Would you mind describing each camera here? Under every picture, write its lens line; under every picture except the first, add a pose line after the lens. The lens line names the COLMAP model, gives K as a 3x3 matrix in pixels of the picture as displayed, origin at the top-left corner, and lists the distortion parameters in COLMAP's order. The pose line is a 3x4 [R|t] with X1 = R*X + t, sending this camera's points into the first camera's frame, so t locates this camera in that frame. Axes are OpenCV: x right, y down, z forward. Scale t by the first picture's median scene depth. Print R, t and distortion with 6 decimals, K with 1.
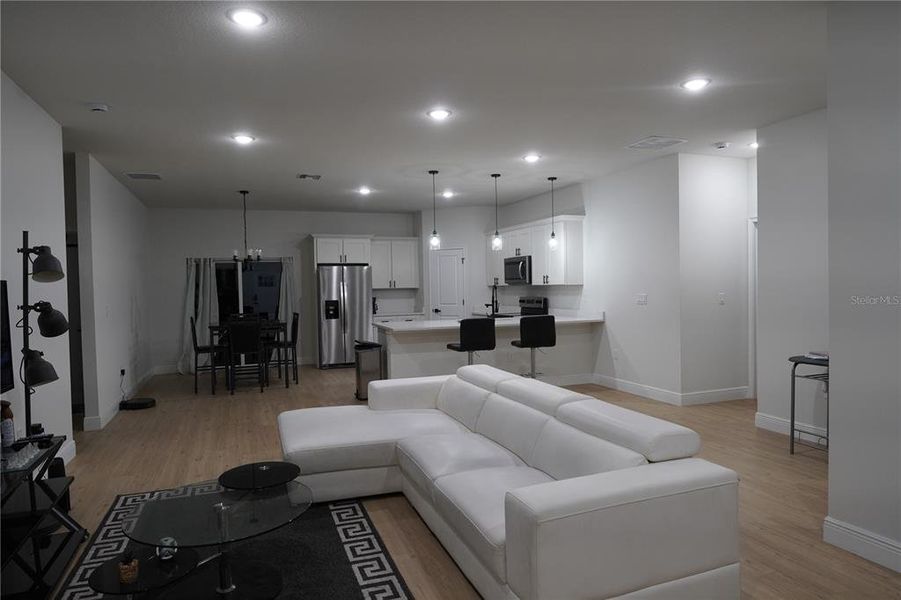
lens RADIAL K [[557.6, 0, 450.5], [0, 557.6, 300.0], [0, 0, 1]] dist [-0.024942, -0.002612]
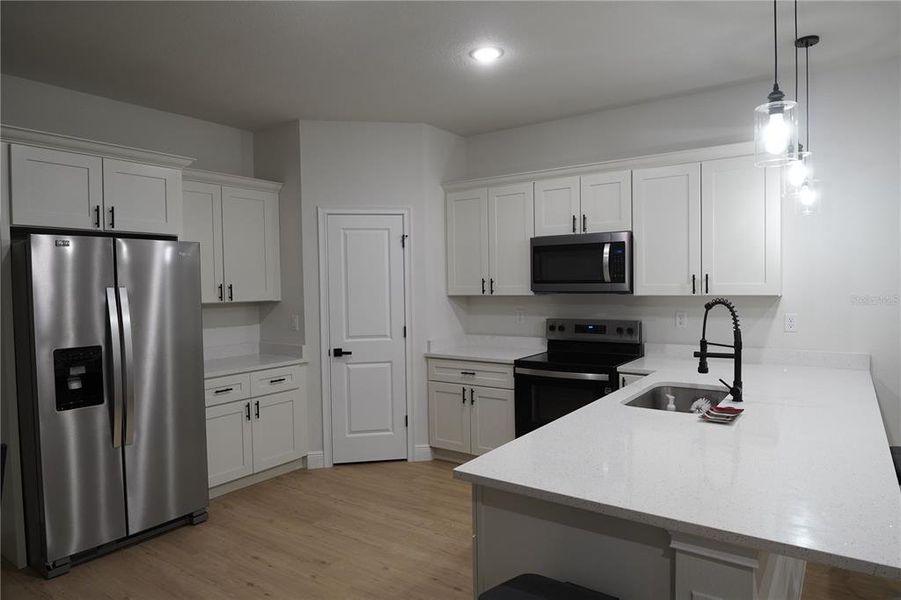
lens RADIAL K [[561.1, 0, 450.5], [0, 561.1, 300.0], [0, 0, 1]] dist [-0.029159, 0.000064]
pose [[0.834177, -0.010415, 0.551398, -0.239843], [0.013912, 0.999901, -0.002161, -0.024857], [-0.551321, 0.009474, 0.834240, 0.720107]]
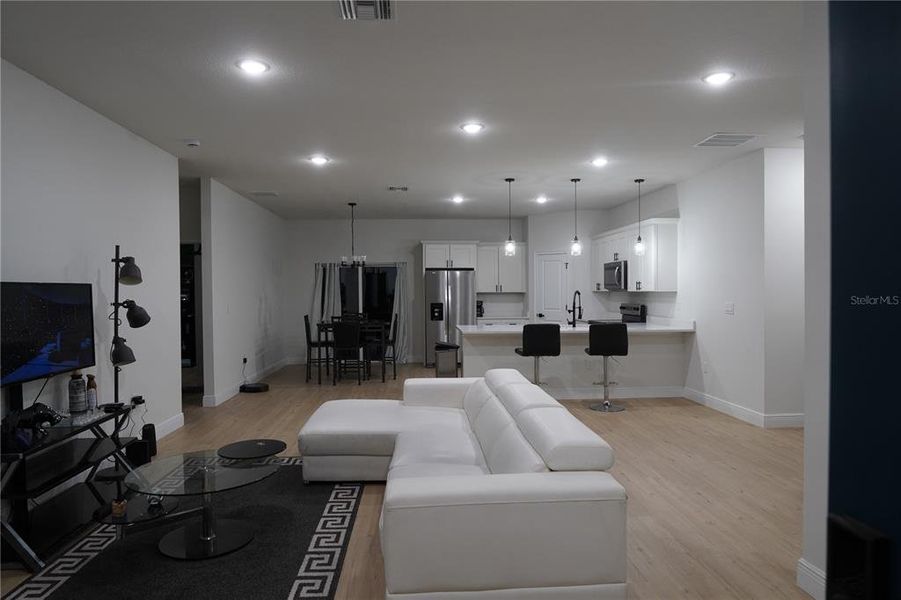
lens RADIAL K [[557.6, 0, 450.5], [0, 557.6, 300.0], [0, 0, 1]] dist [-0.024942, -0.002612]
pose [[0.956362, 0.018319, -0.291610, 0.137978], [-0.019868, 0.999800, -0.002353, -0.003555], [0.291508, 0.008044, 0.956535, -0.006910]]
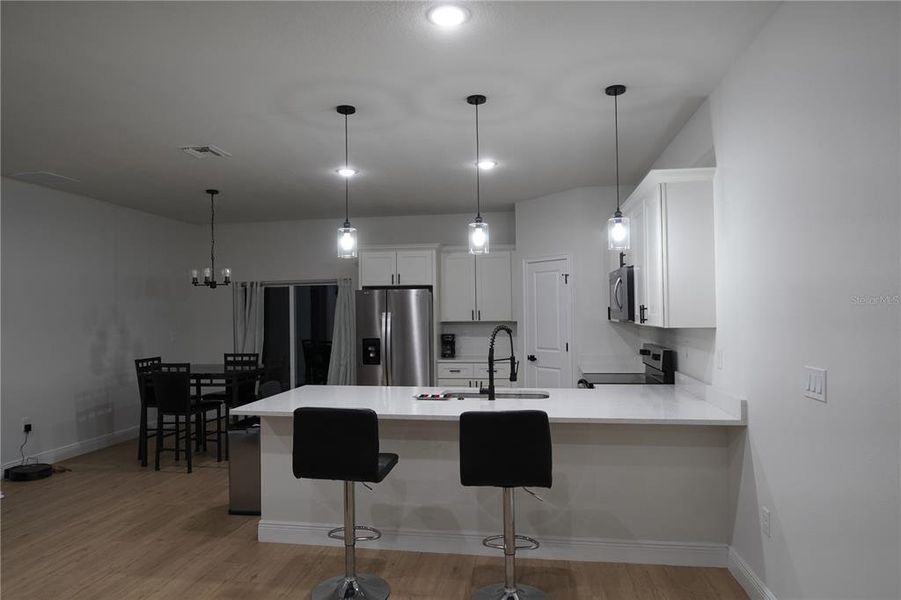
lens RADIAL K [[557.6, 0, 450.5], [0, 557.6, 300.0], [0, 0, 1]] dist [-0.024942, -0.002612]
pose [[0.868339, -0.001153, -0.495969, 0.257481], [-0.018332, 0.999239, -0.034420, -0.028901], [0.495632, 0.038981, 0.867658, 0.496839]]
